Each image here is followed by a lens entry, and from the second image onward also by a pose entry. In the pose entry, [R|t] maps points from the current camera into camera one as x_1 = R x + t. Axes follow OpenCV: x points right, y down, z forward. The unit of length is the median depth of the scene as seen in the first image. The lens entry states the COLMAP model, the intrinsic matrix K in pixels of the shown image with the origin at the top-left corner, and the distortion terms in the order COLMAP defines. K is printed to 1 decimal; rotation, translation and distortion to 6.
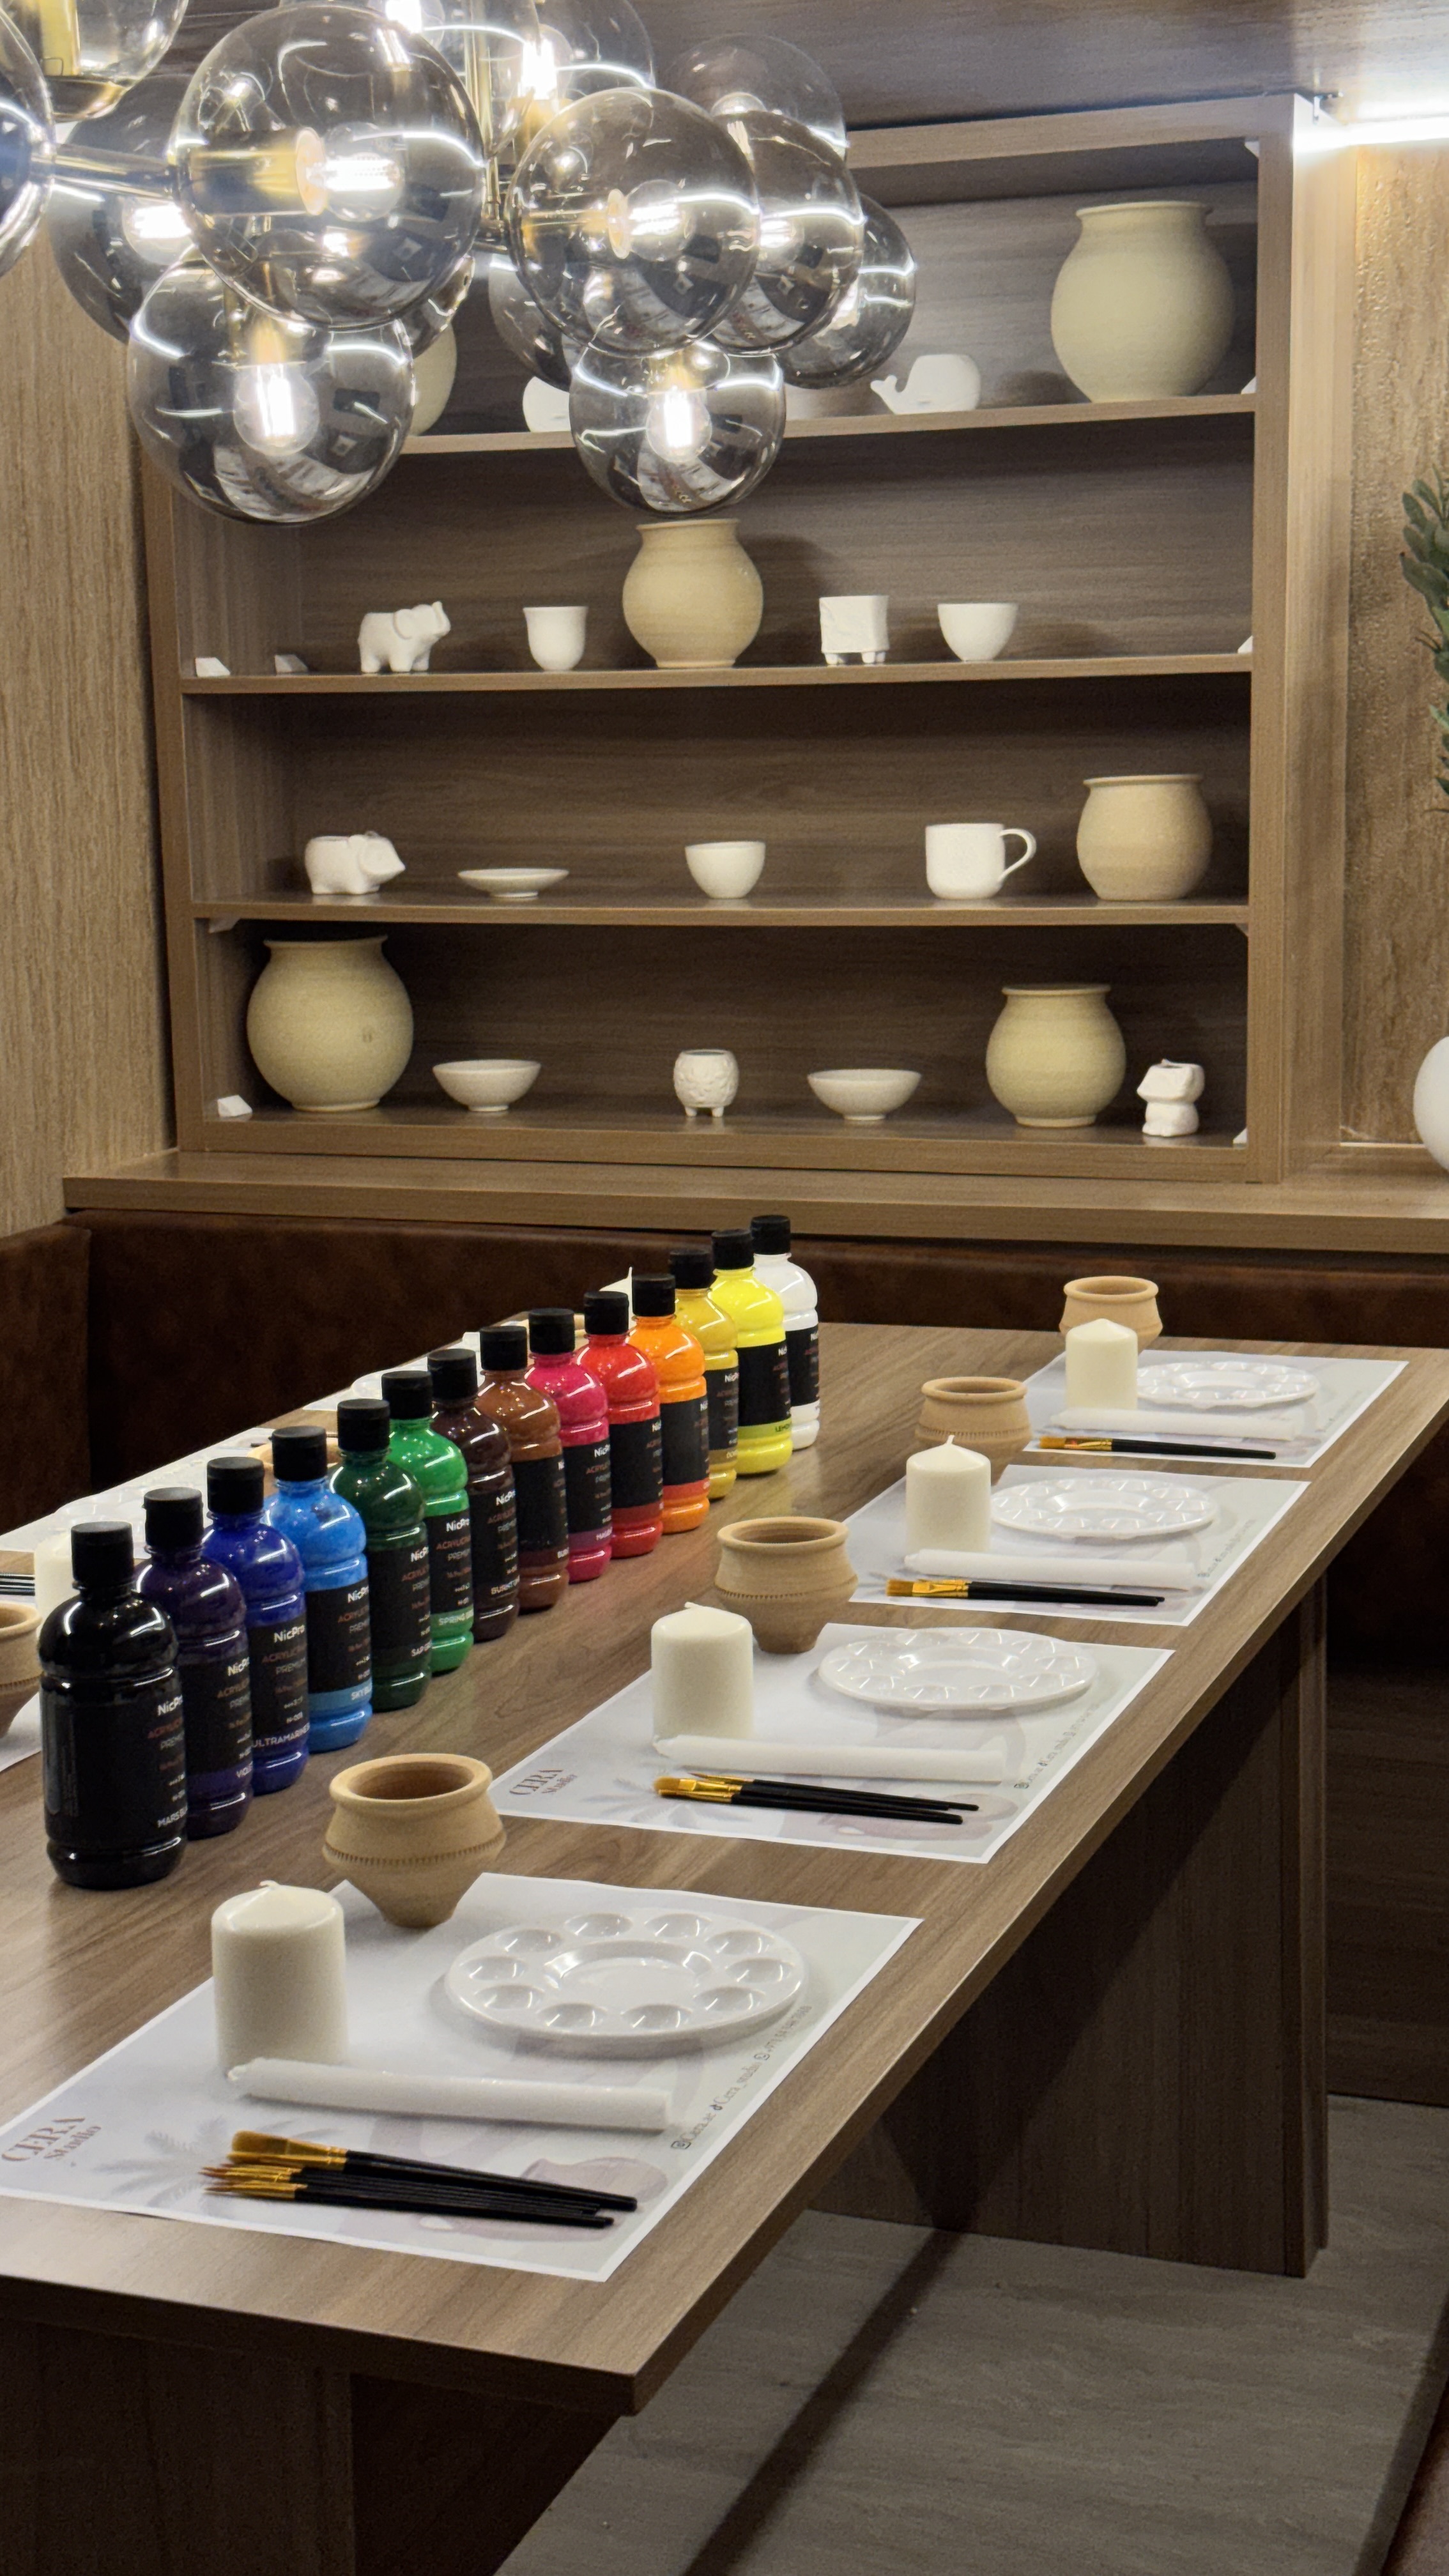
lens RADIAL K [[3571.8, 0, 692.0], [0, 3571.8, 1327.9], [0, 0, 1]] dist [0.205961, -0.619237]
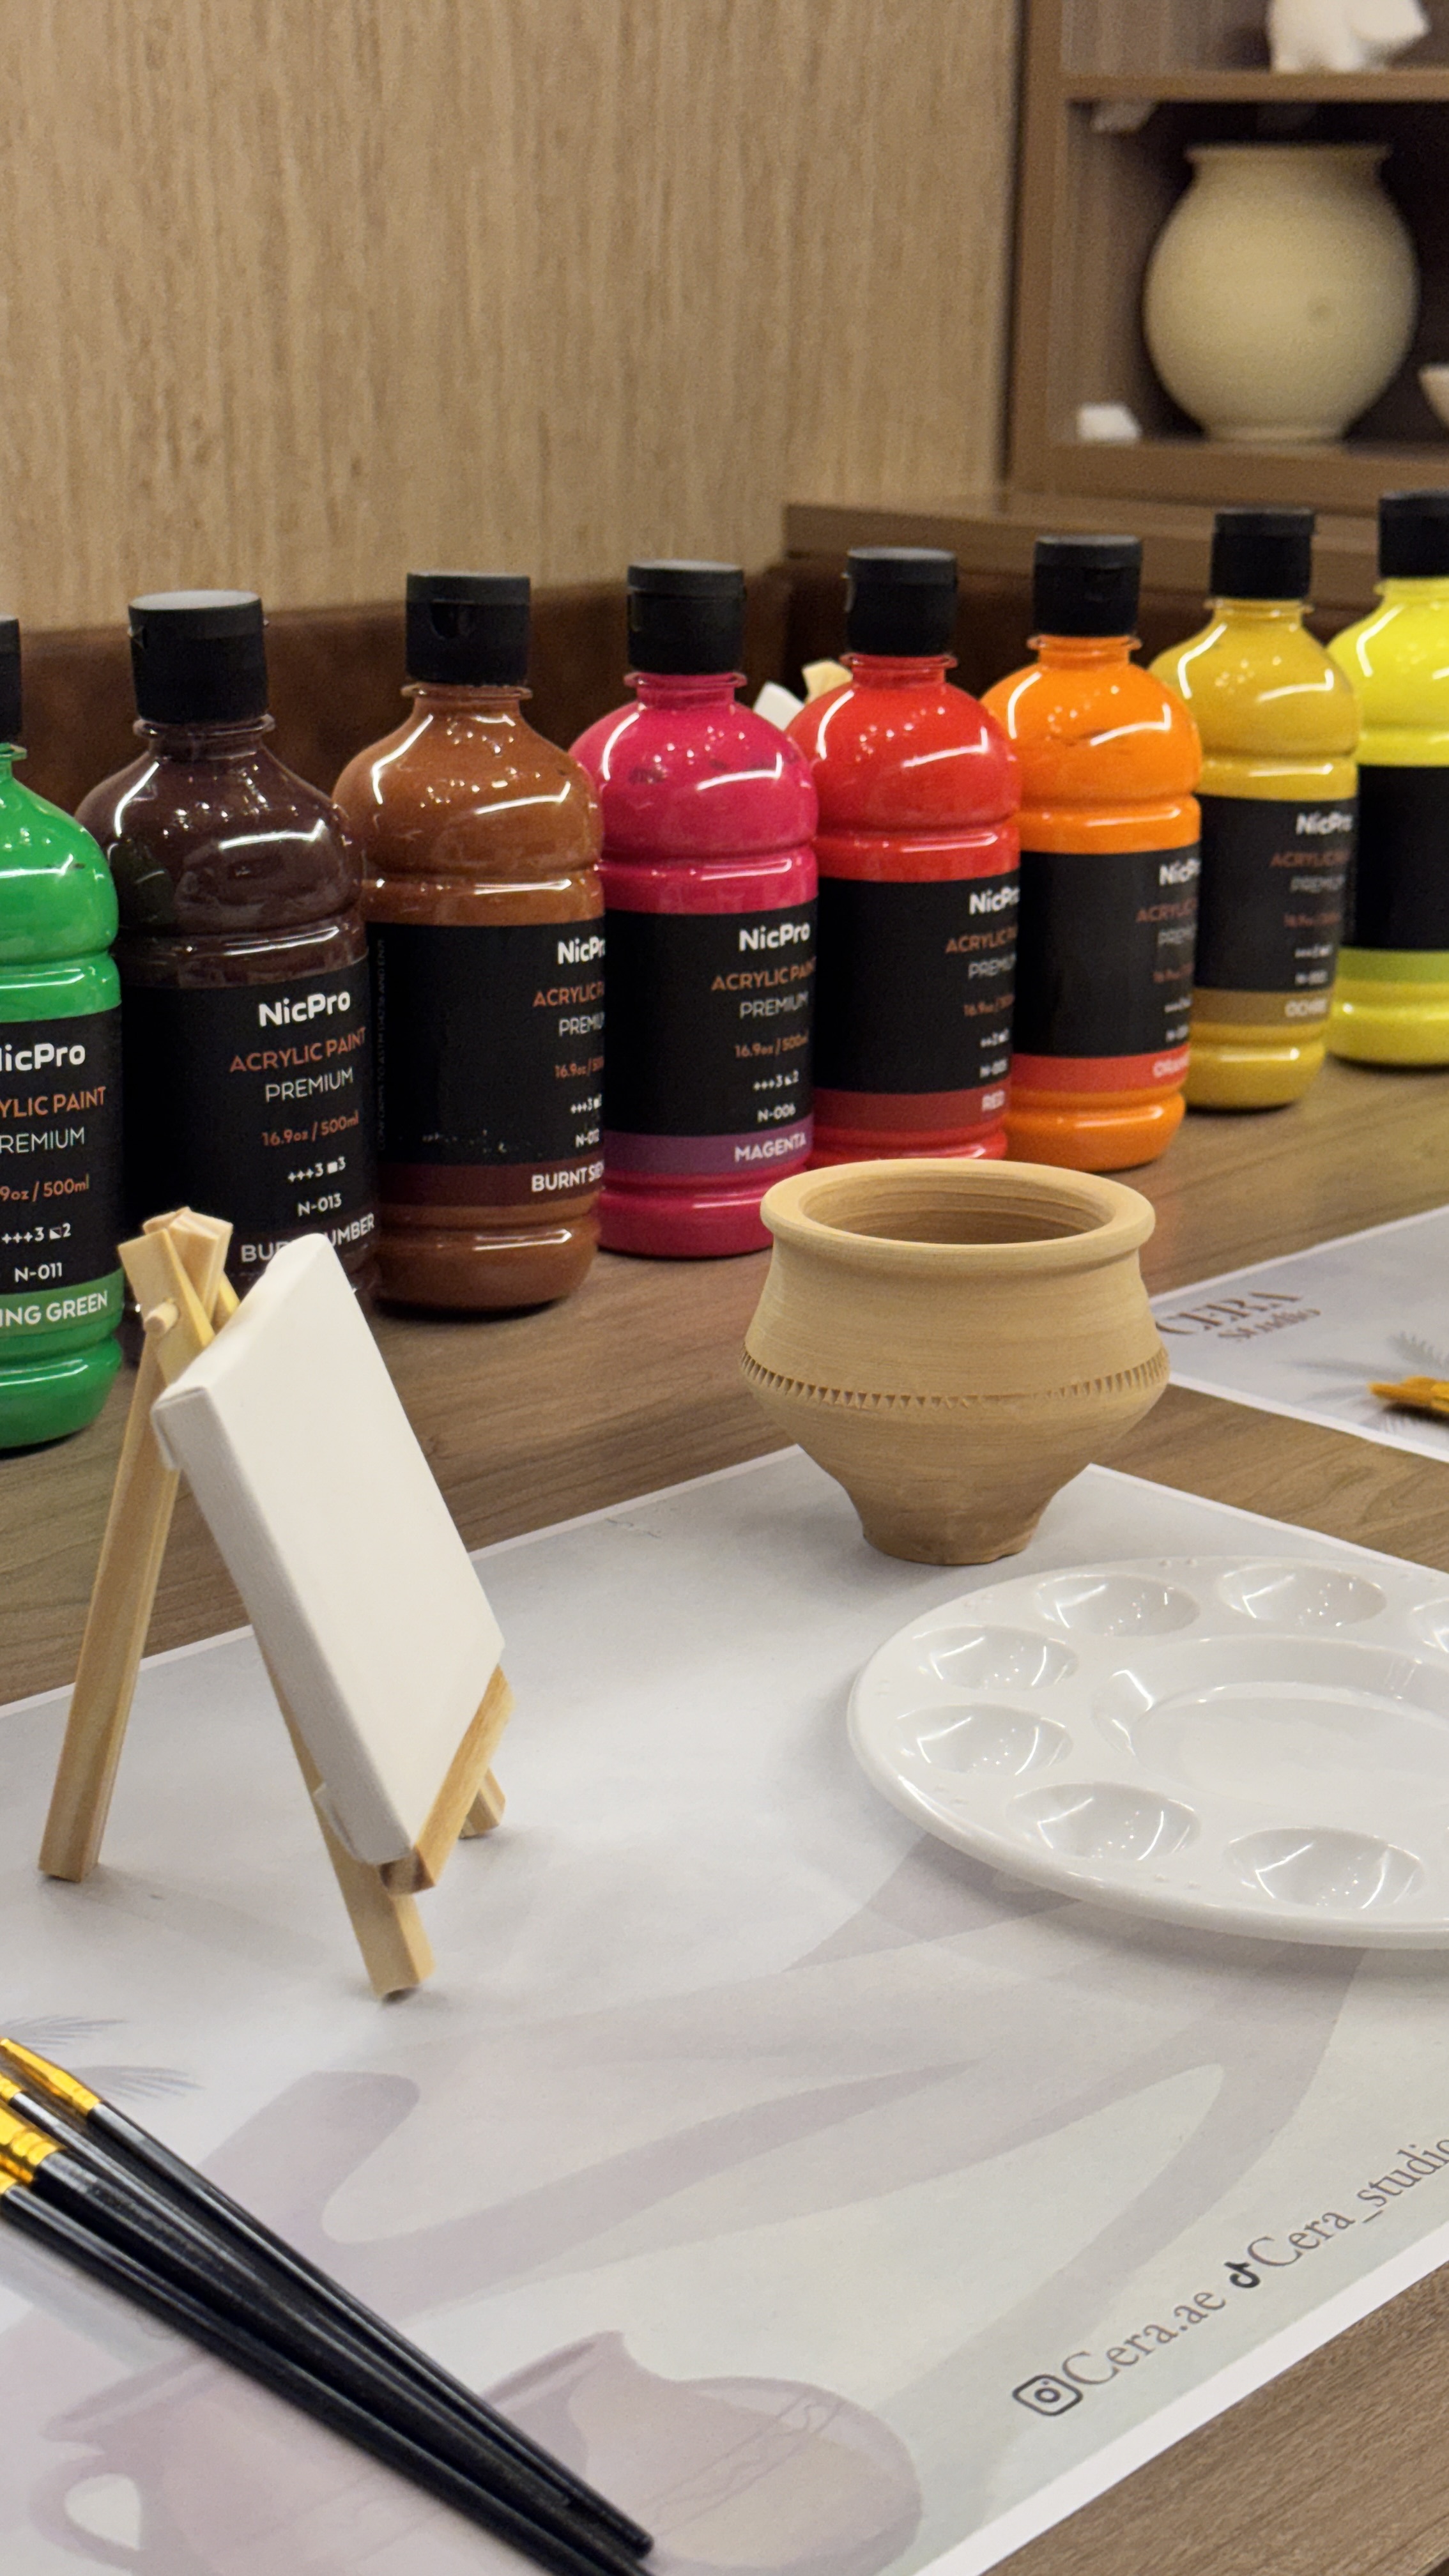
lens RADIAL K [[3571.8, 0, 692.0], [0, 3571.8, 1327.9], [0, 0, 1]] dist [0.205961, -0.619237]
pose [[0.912881, 0.151090, -0.379237, 0.078800], [-0.103831, 0.984371, 0.142241, 0.013873], [0.394801, -0.090473, 0.914301, 0.407828]]
